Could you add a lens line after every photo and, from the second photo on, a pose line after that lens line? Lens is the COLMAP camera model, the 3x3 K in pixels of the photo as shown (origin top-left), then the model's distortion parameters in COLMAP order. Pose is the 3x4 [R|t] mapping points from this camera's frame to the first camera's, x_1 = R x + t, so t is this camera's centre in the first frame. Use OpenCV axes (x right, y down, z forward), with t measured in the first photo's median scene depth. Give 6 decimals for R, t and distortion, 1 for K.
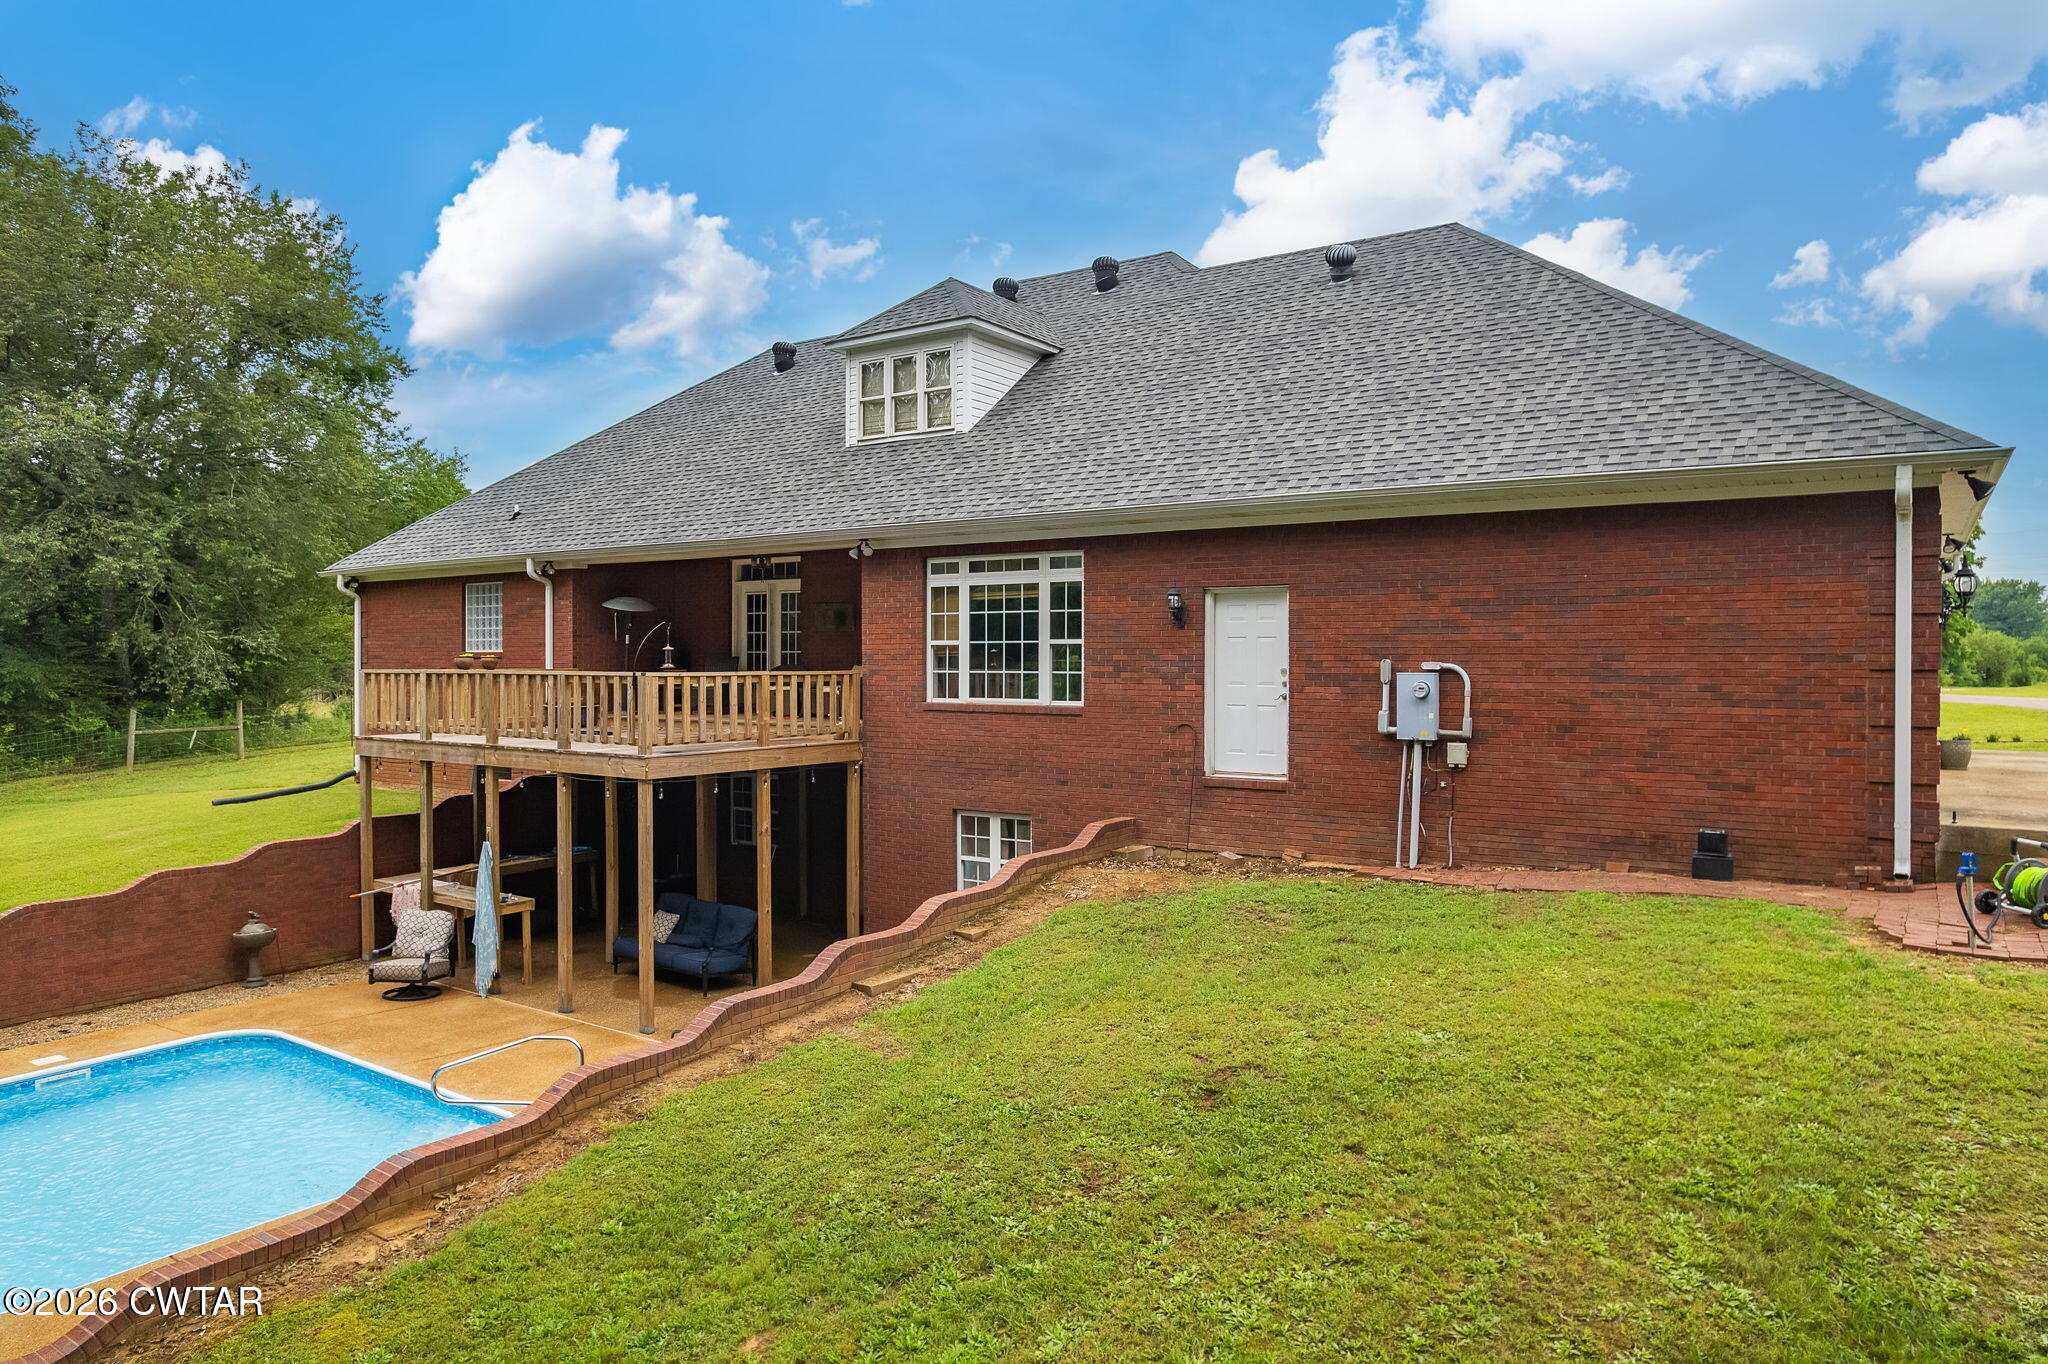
lens RADIAL K [[1316.8, 0, 1018.0], [0, 1316.8, 667.4], [0, 0, 1]] dist [-0.073055, 0.064379]
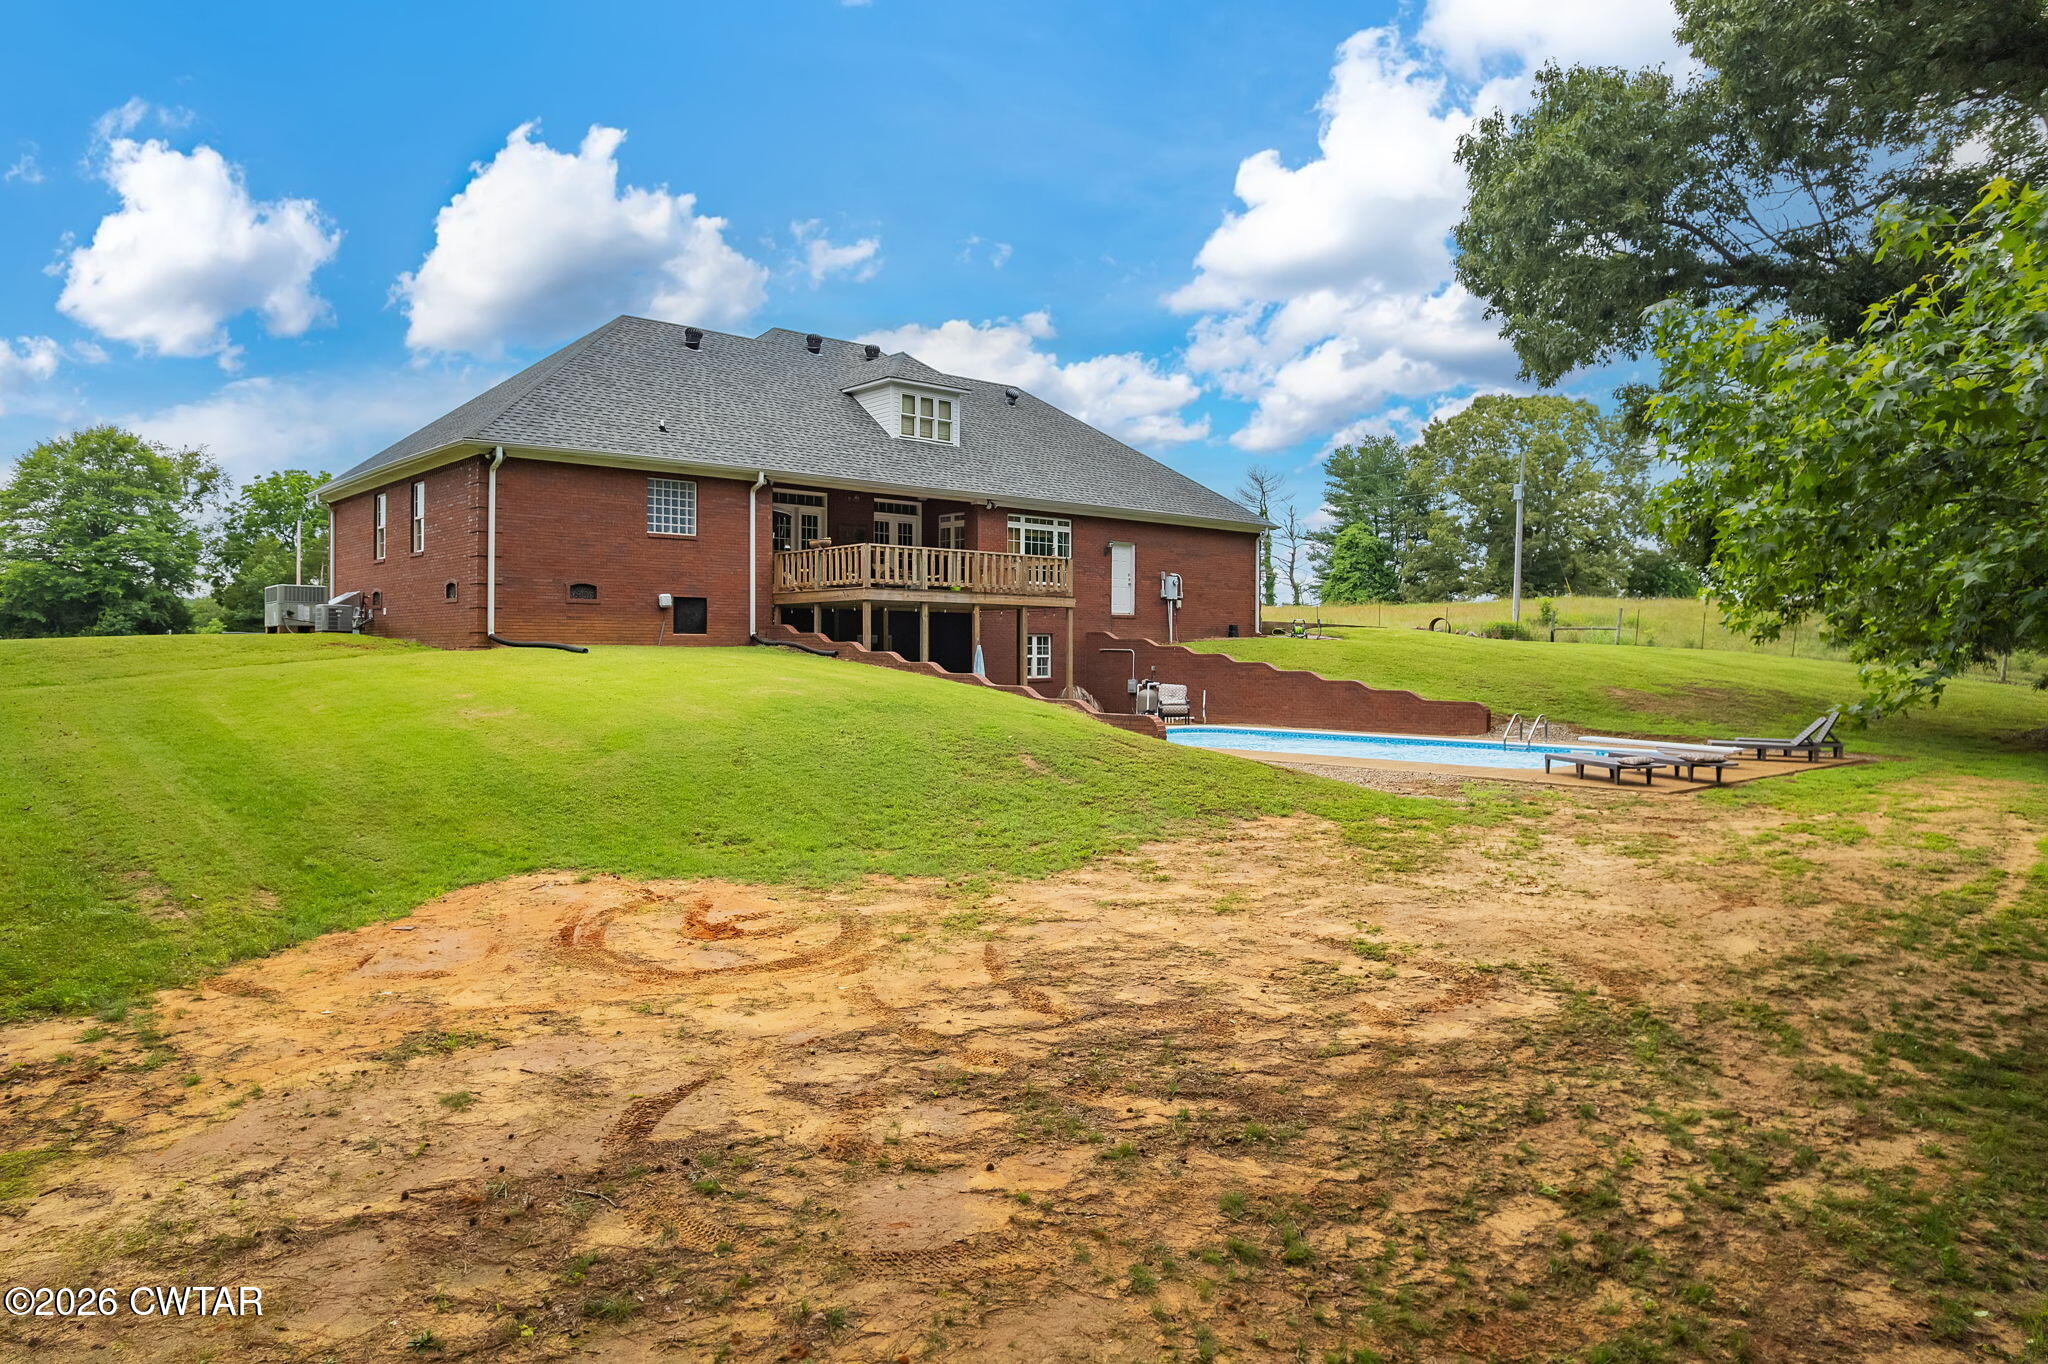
lens RADIAL K [[1316.8, 0, 1018.0], [0, 1316.8, 667.4], [0, 0, 1]] dist [-0.073055, 0.064379]
pose [[0.233745, -0.007744, 0.972267, -2.208783], [0.004895, 0.999965, 0.006788, 0.154969], [-0.972286, 0.003173, 0.233775, 0.531839]]
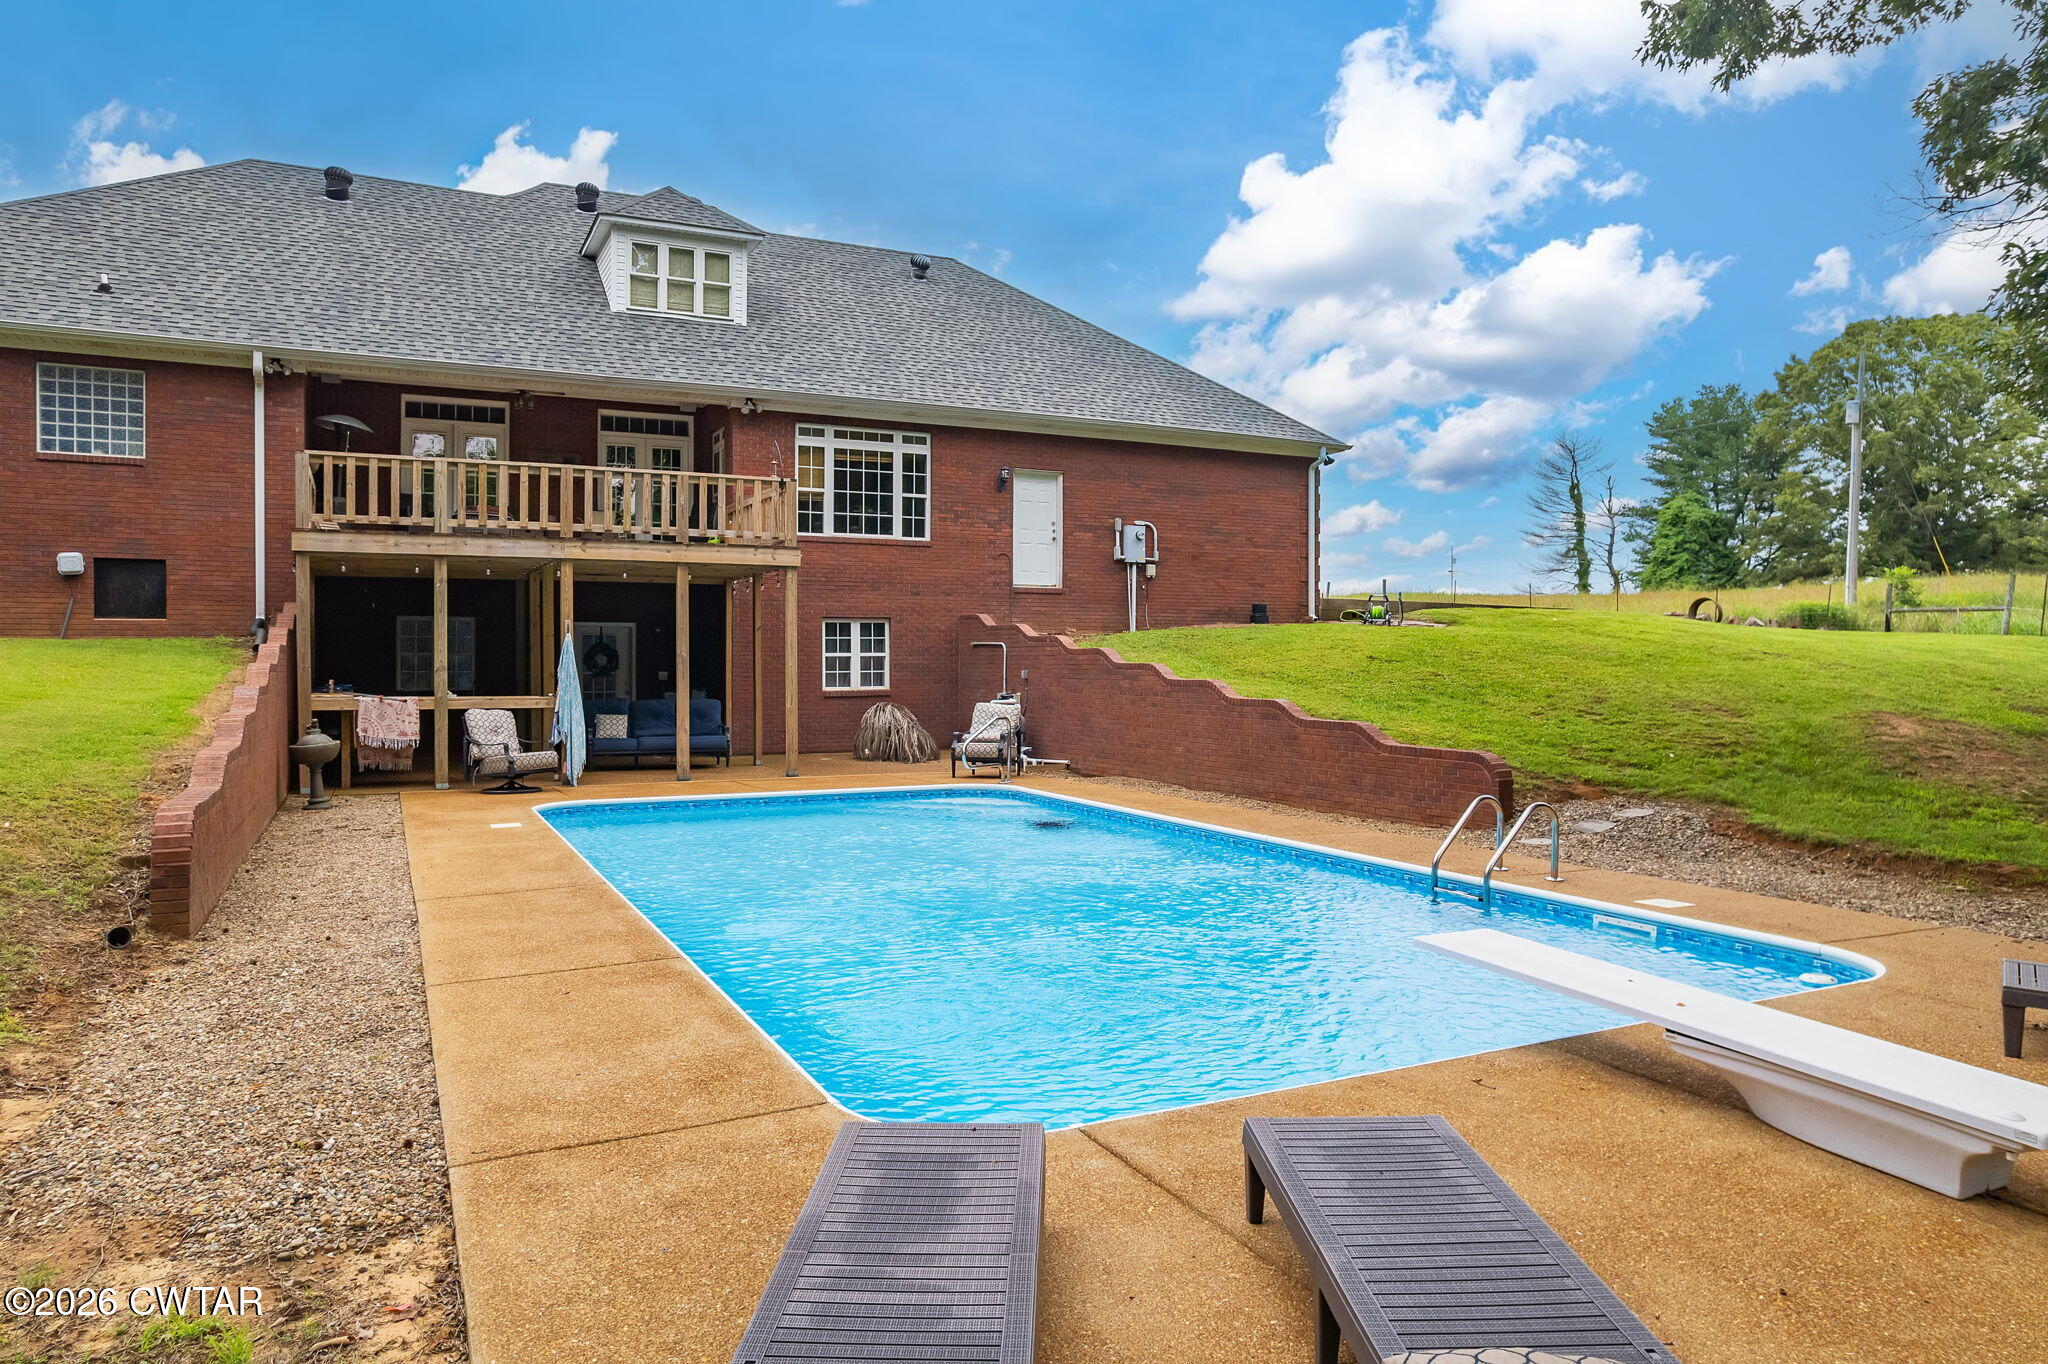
lens RADIAL K [[1316.8, 0, 1018.0], [0, 1316.8, 667.4], [0, 0, 1]] dist [-0.073055, 0.064379]
pose [[0.480807, -0.004802, 0.876813, -1.149437], [0.007095, 0.999974, 0.001587, 0.163798], [-0.876798, 0.005458, 0.480828, 0.213720]]
